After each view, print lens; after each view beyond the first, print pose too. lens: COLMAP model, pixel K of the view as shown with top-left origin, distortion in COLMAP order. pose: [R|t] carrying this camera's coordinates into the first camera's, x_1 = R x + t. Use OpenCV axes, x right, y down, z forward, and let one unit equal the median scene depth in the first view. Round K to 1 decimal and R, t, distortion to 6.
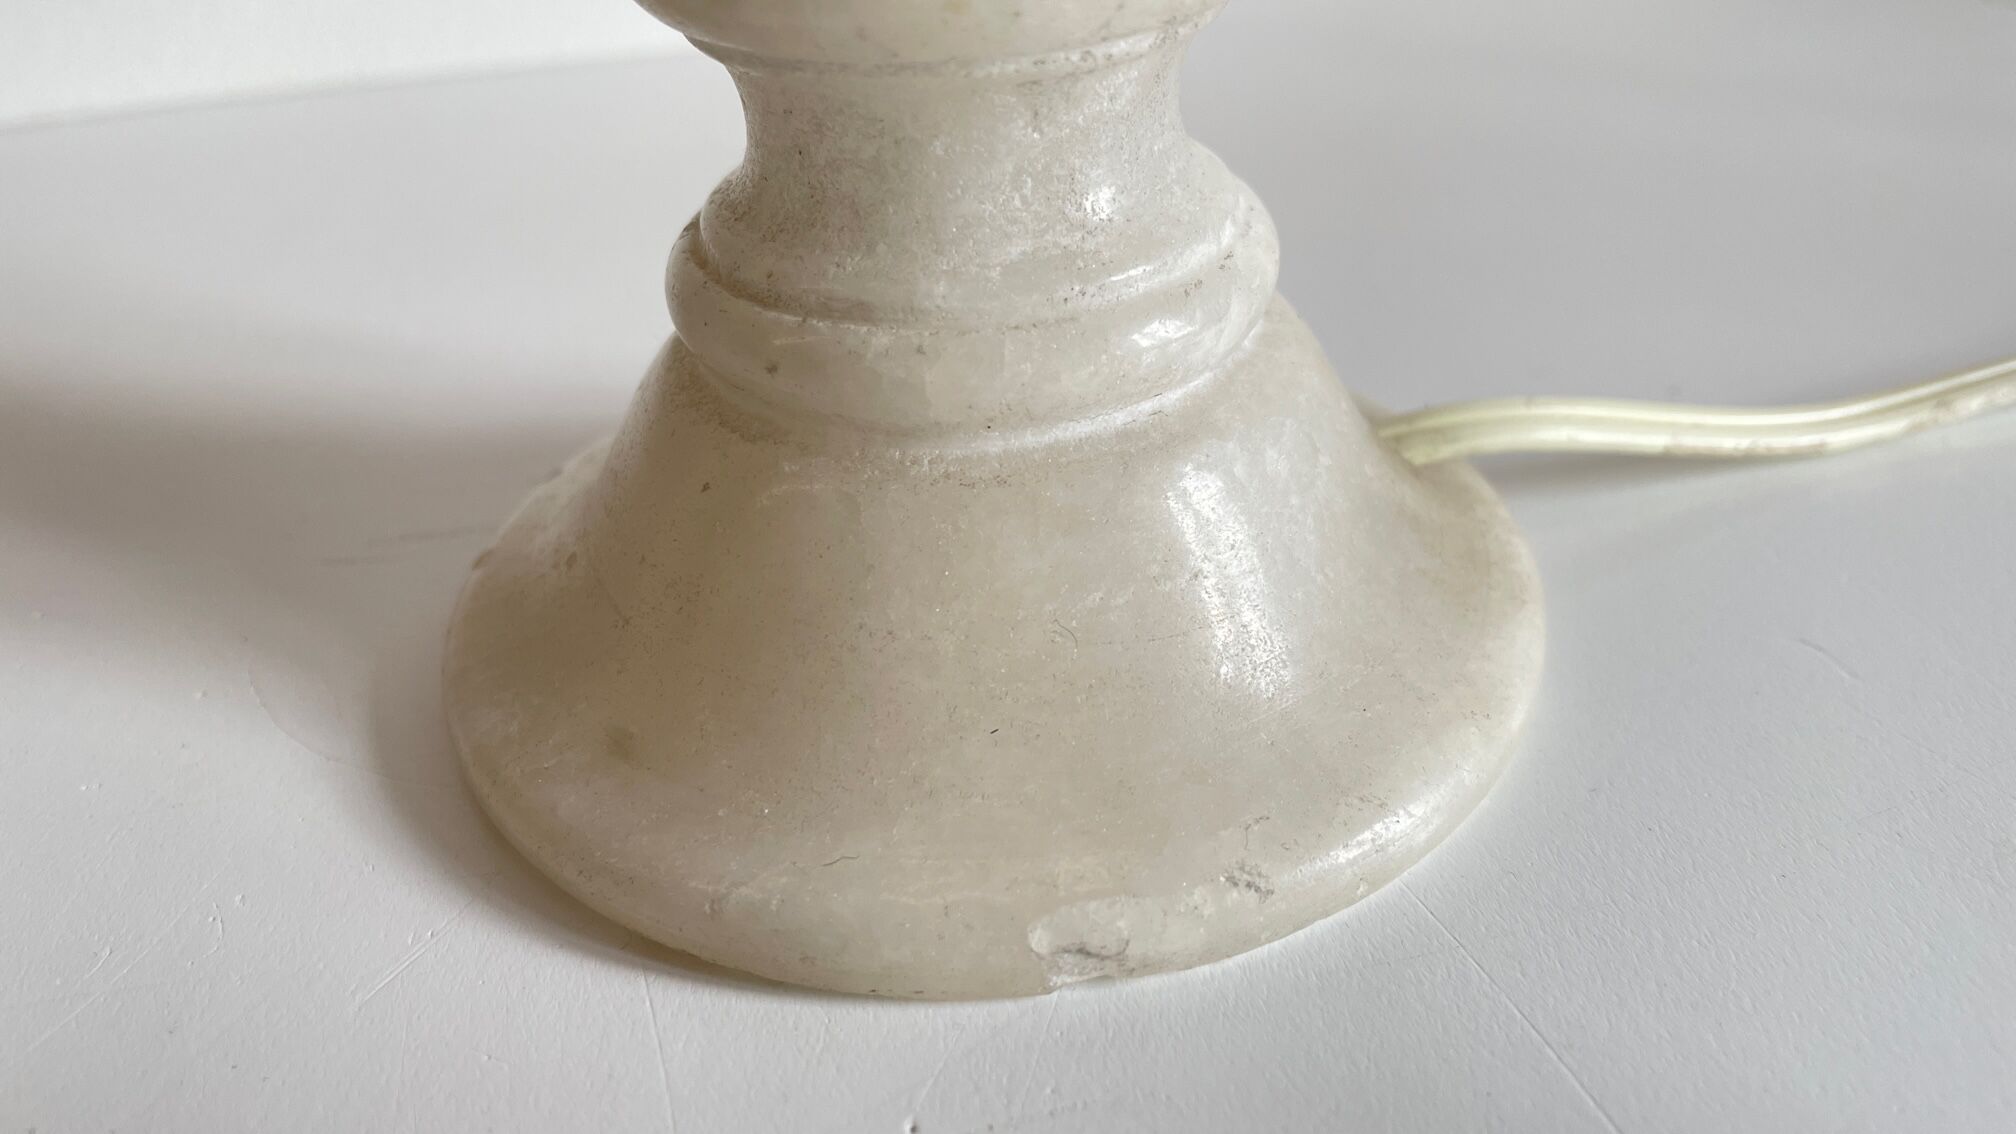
lens RADIAL K [[1585.8, 0, 1015.1], [0, 1585.8, 556.3], [0, 0, 1]] dist [0.107968, -0.157492]
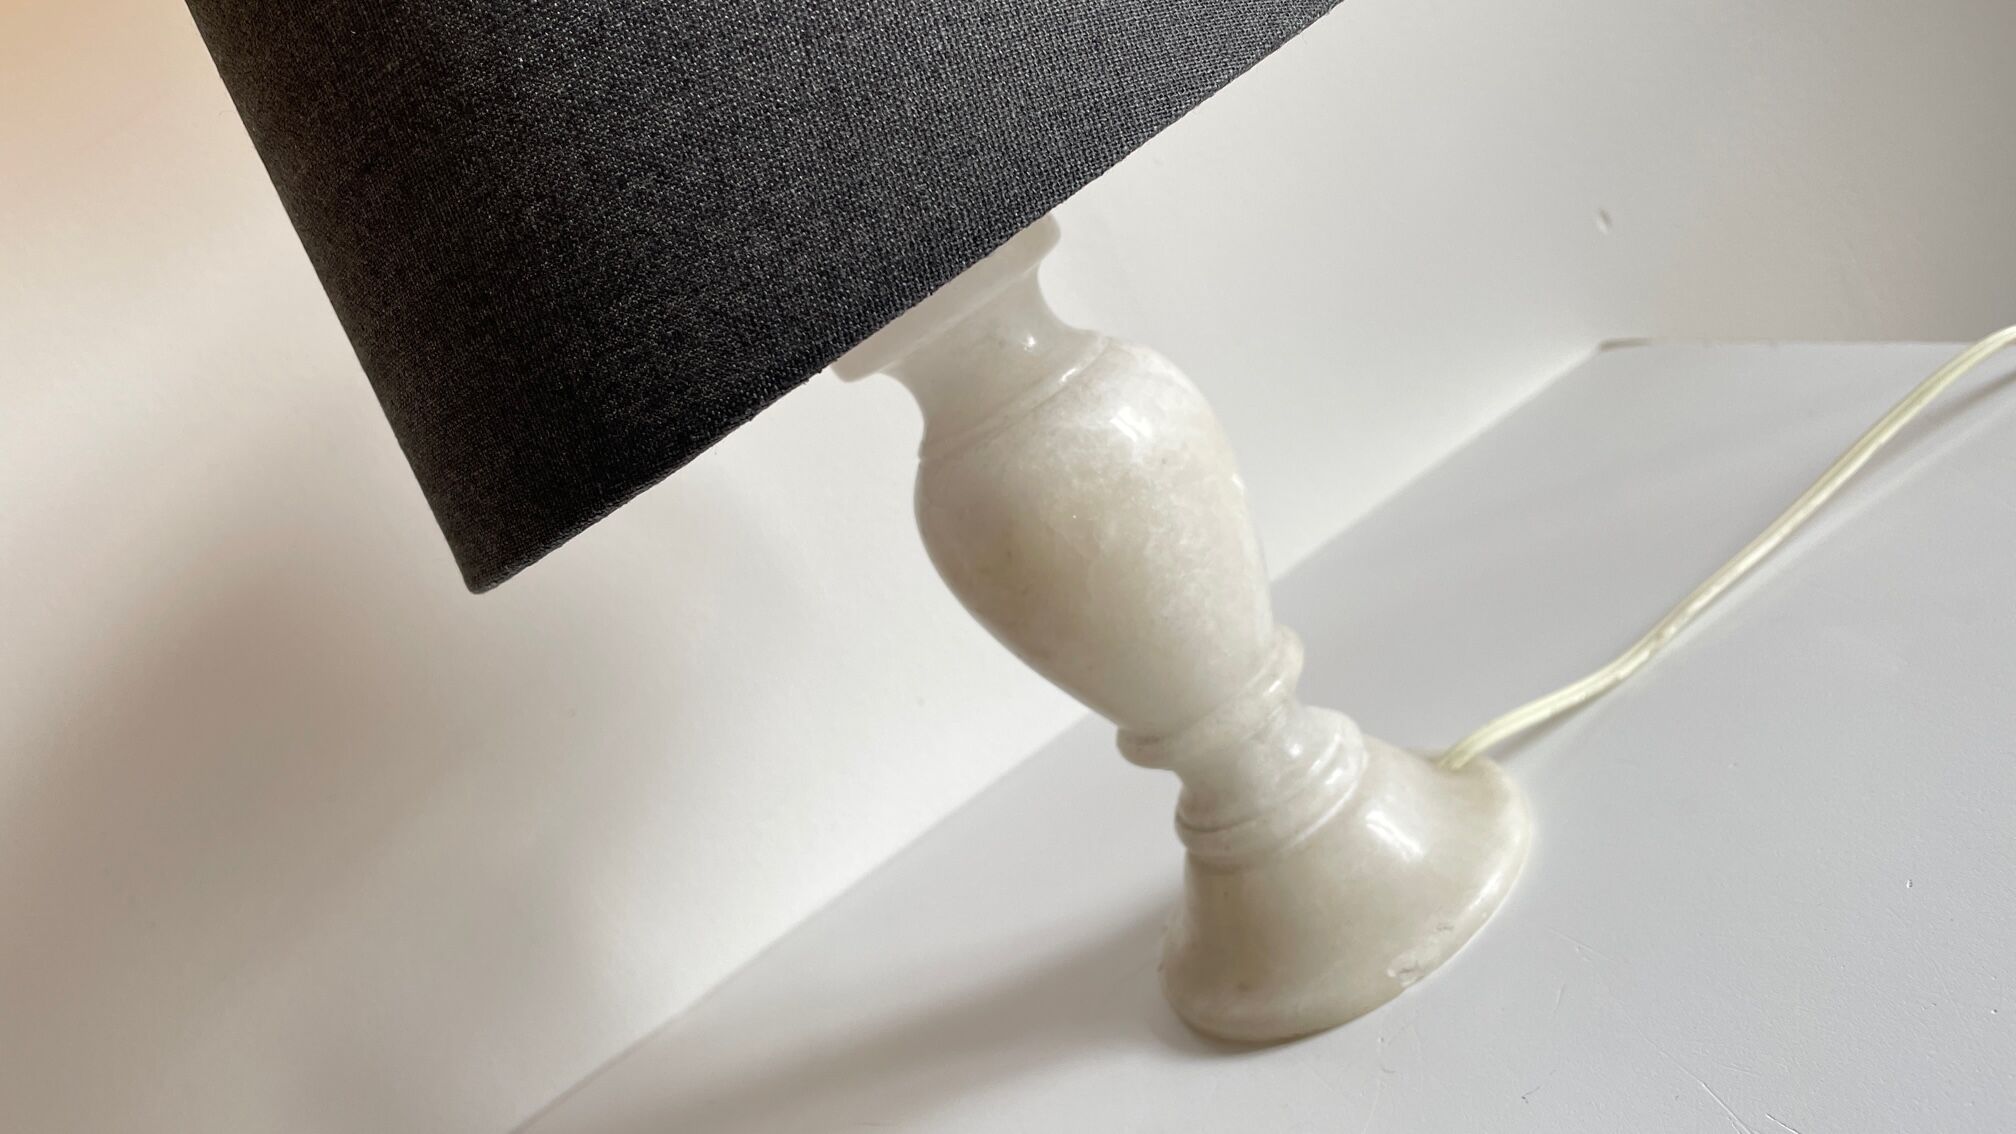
lens RADIAL K [[1532.1, 0, 1012.9], [0, 1532.1, 554.1], [0, 0, 1]] dist [0.079580, -0.002496]
pose [[0.860832, -0.492116, -0.129576, 0.164058], [0.431054, 0.840470, -0.328332, 0.210616], [0.270482, 0.226785, 0.935632, -2.105834]]
